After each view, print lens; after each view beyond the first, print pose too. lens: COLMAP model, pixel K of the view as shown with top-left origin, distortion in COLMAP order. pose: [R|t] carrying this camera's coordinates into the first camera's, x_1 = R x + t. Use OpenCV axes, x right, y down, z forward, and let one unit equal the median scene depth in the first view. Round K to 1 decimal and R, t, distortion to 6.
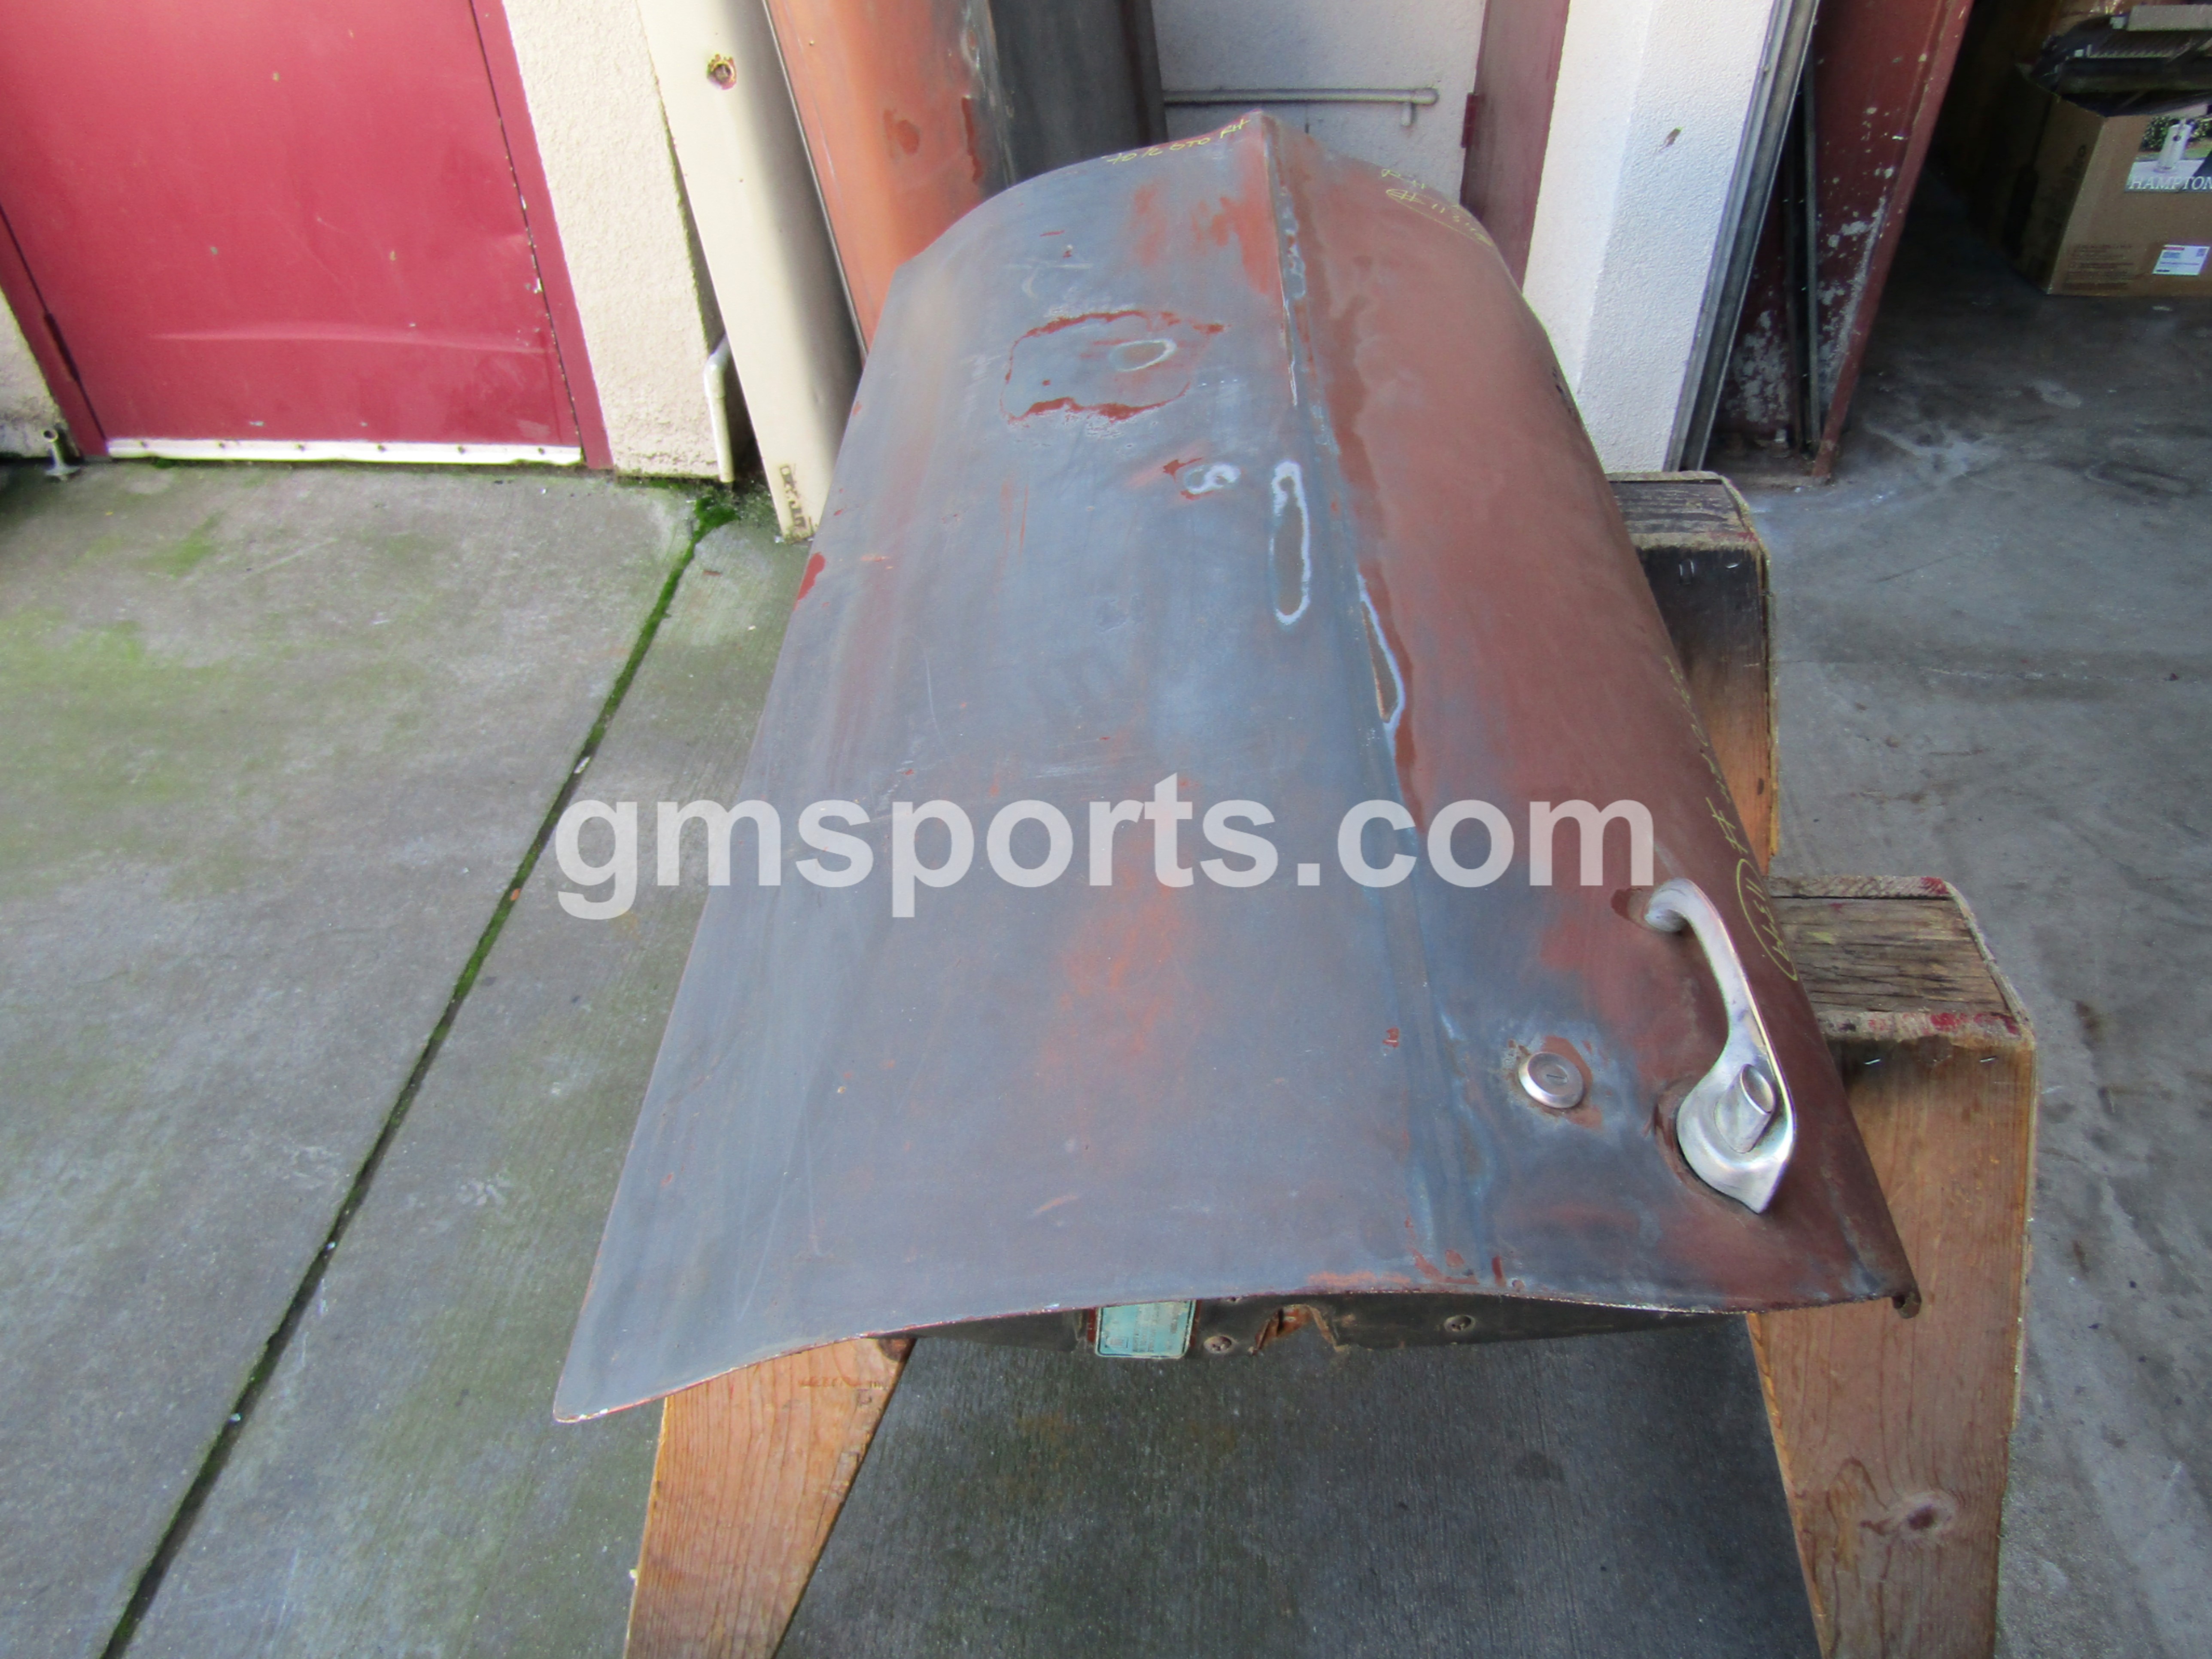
lens RADIAL K [[1575.6, 0, 1111.9], [0, 1575.6, 833.2], [0, 0, 1]] dist [-0.006821, 0.000318]
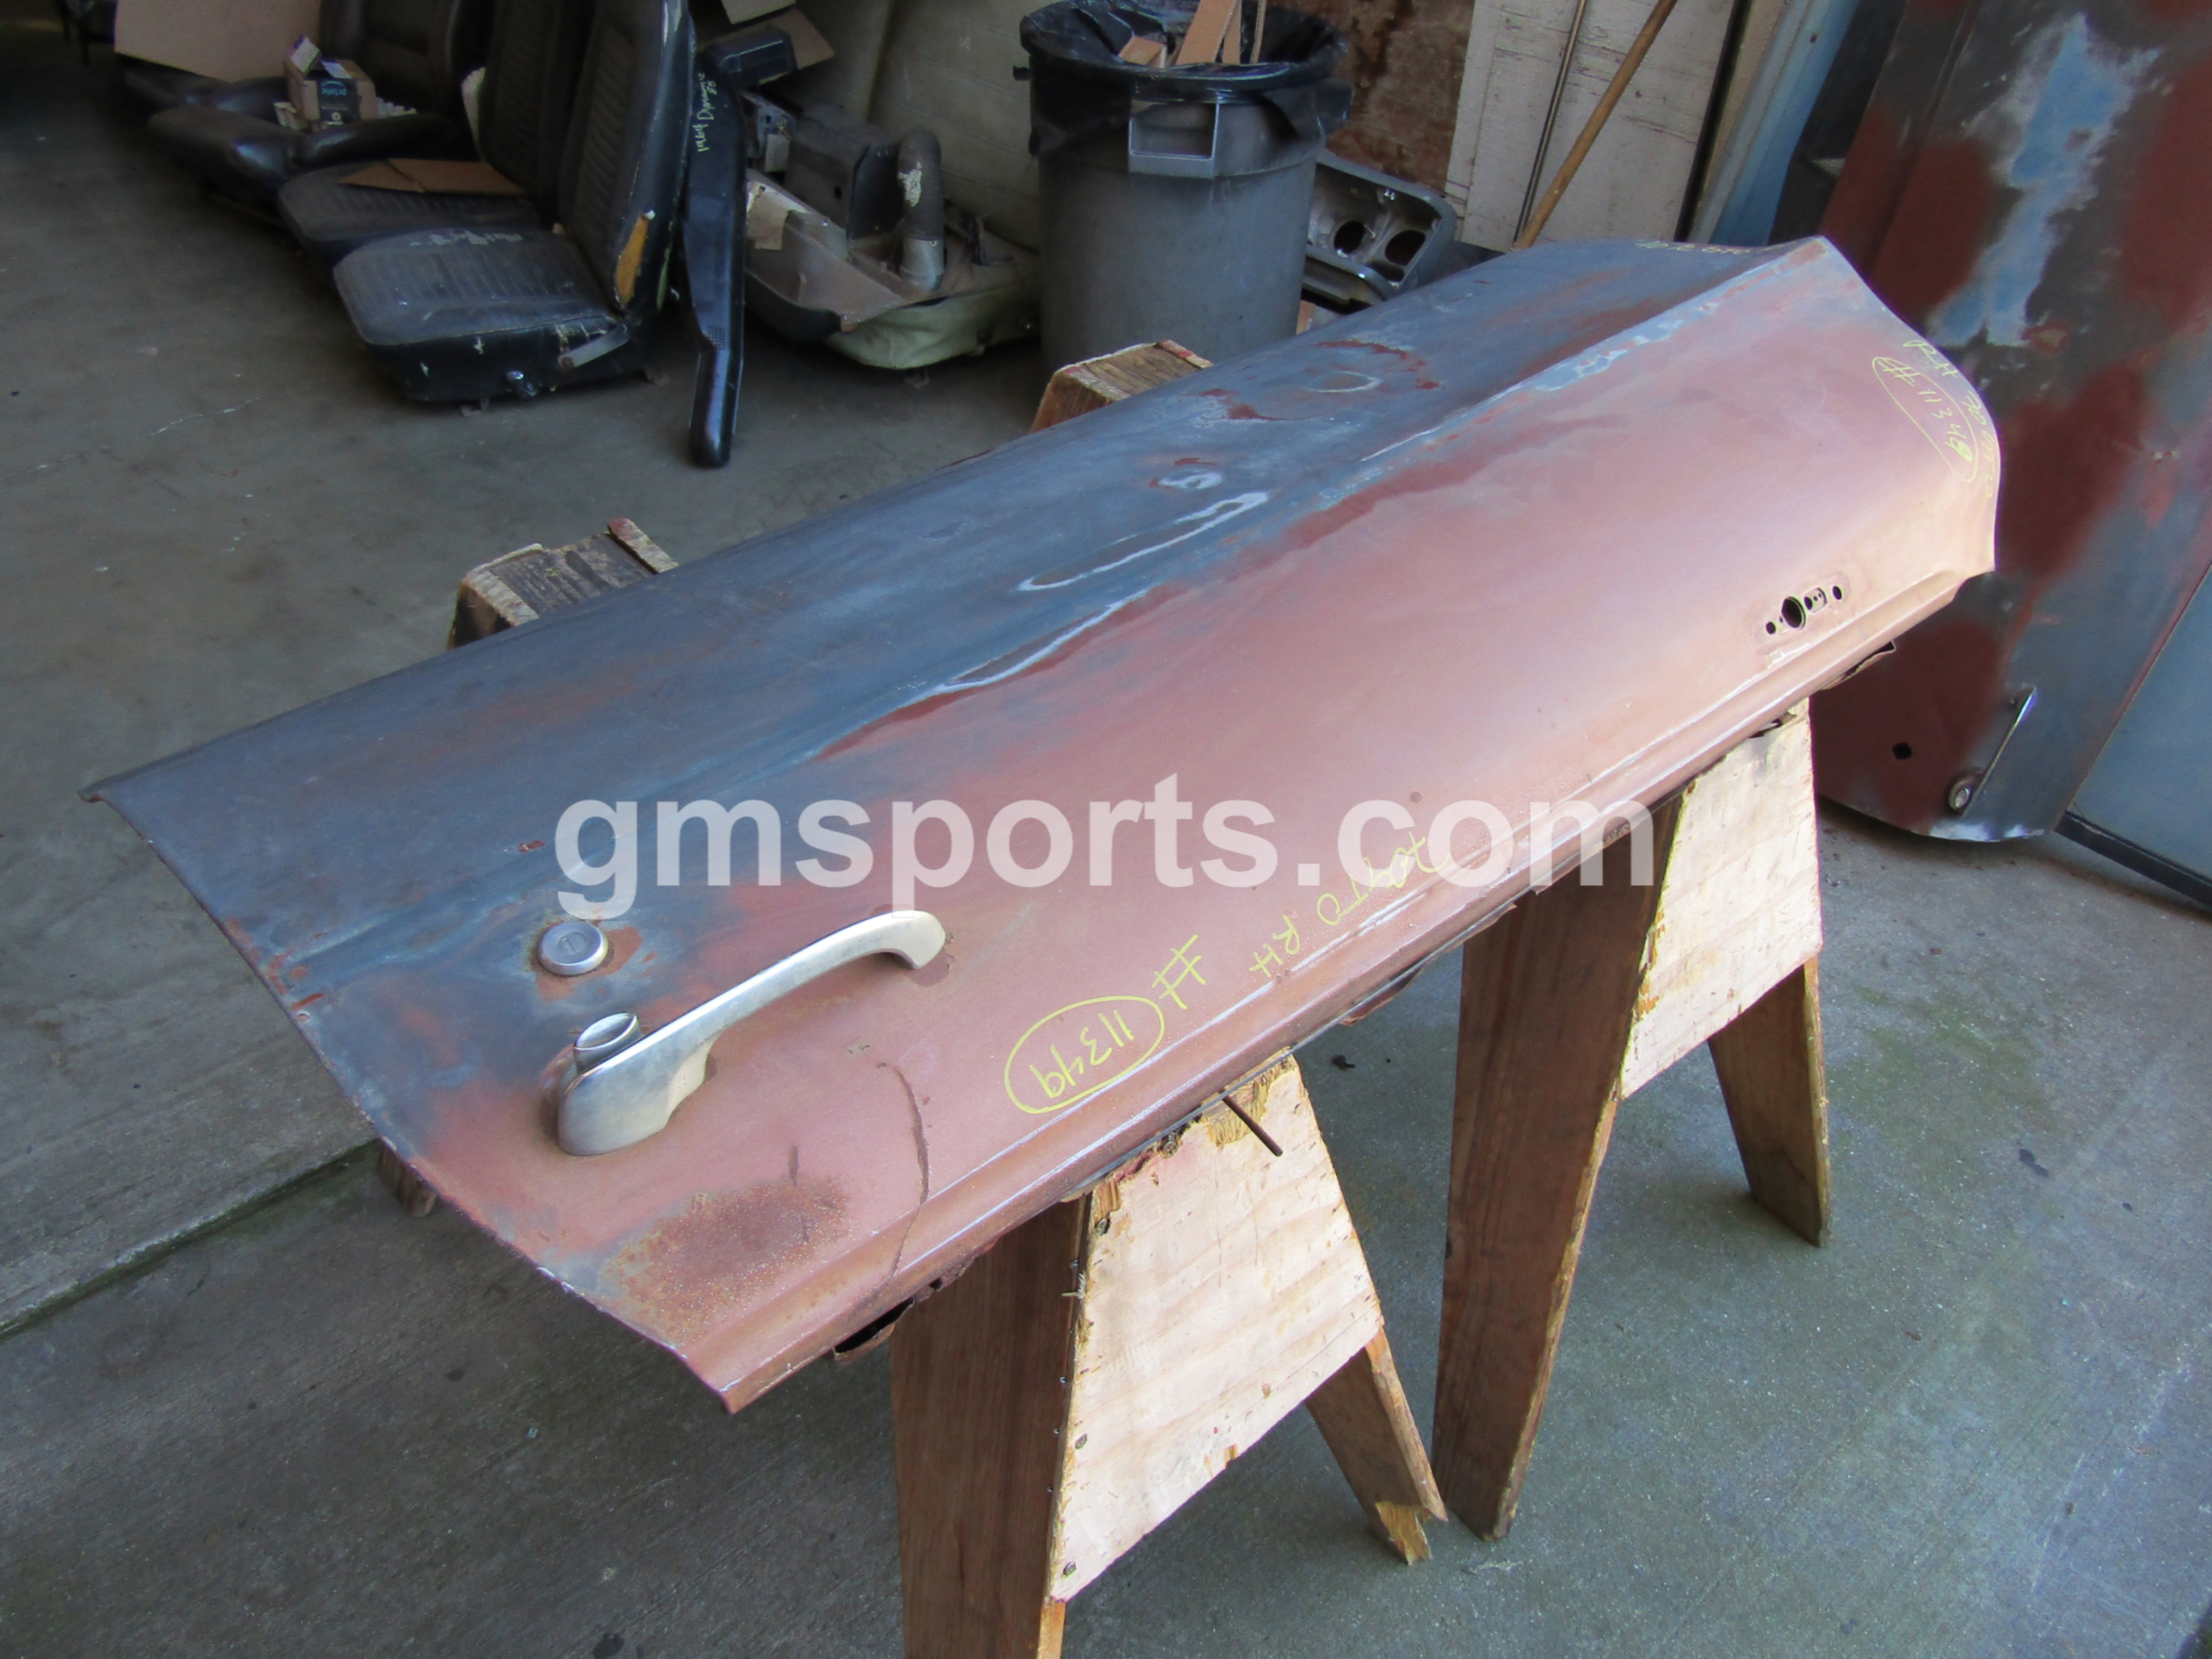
lens RADIAL K [[1568.6, 0, 1096.2], [0, 1568.6, 834.6], [0, 0, 1]] dist [-0.007187, -0.001341]
pose [[-0.704367, -0.462492, 0.538487, -0.230272], [0.438083, 0.313667, 0.842435, -0.430105], [-0.558525, 0.829285, -0.018326, 0.531931]]
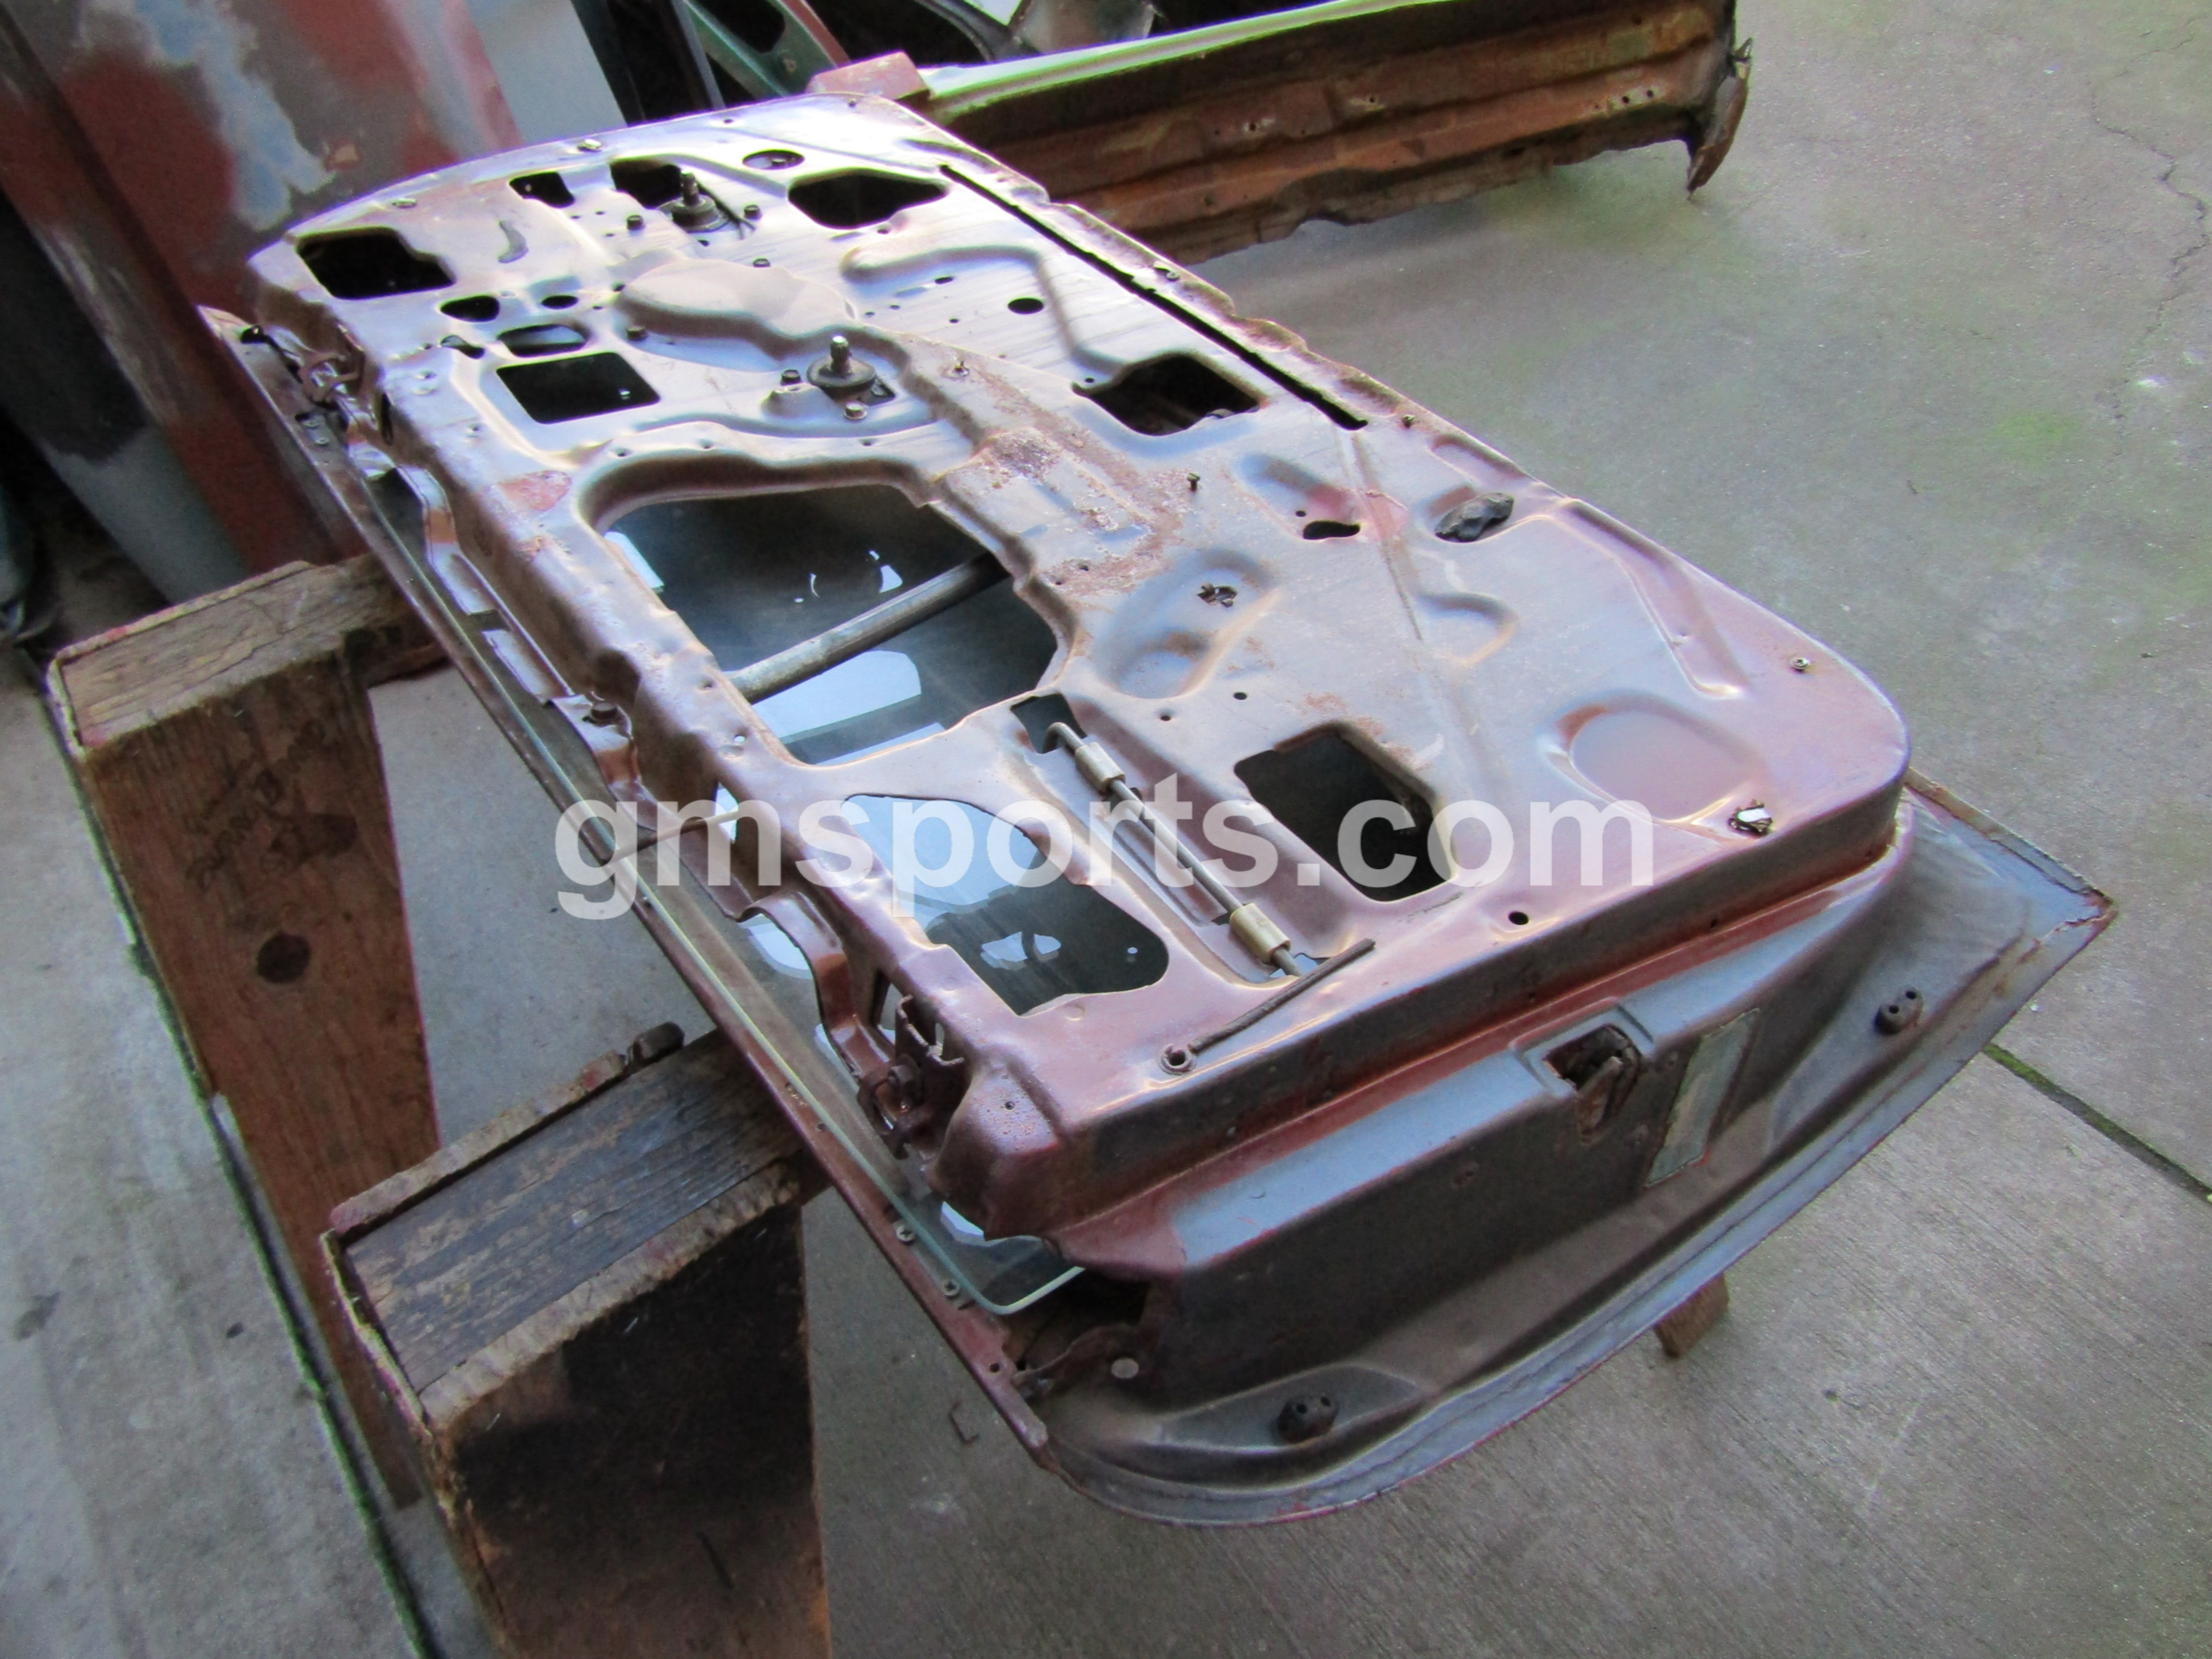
lens RADIAL K [[1575.7, 0, 1084.0], [0, 1575.7, 839.4], [0, 0, 1]] dist [-0.010979, -0.001847]
pose [[-0.757431, 0.520444, -0.394254, 0.171770], [-0.339320, 0.202115, 0.918701, -0.456301], [0.557817, 0.829631, 0.023508, 0.540030]]
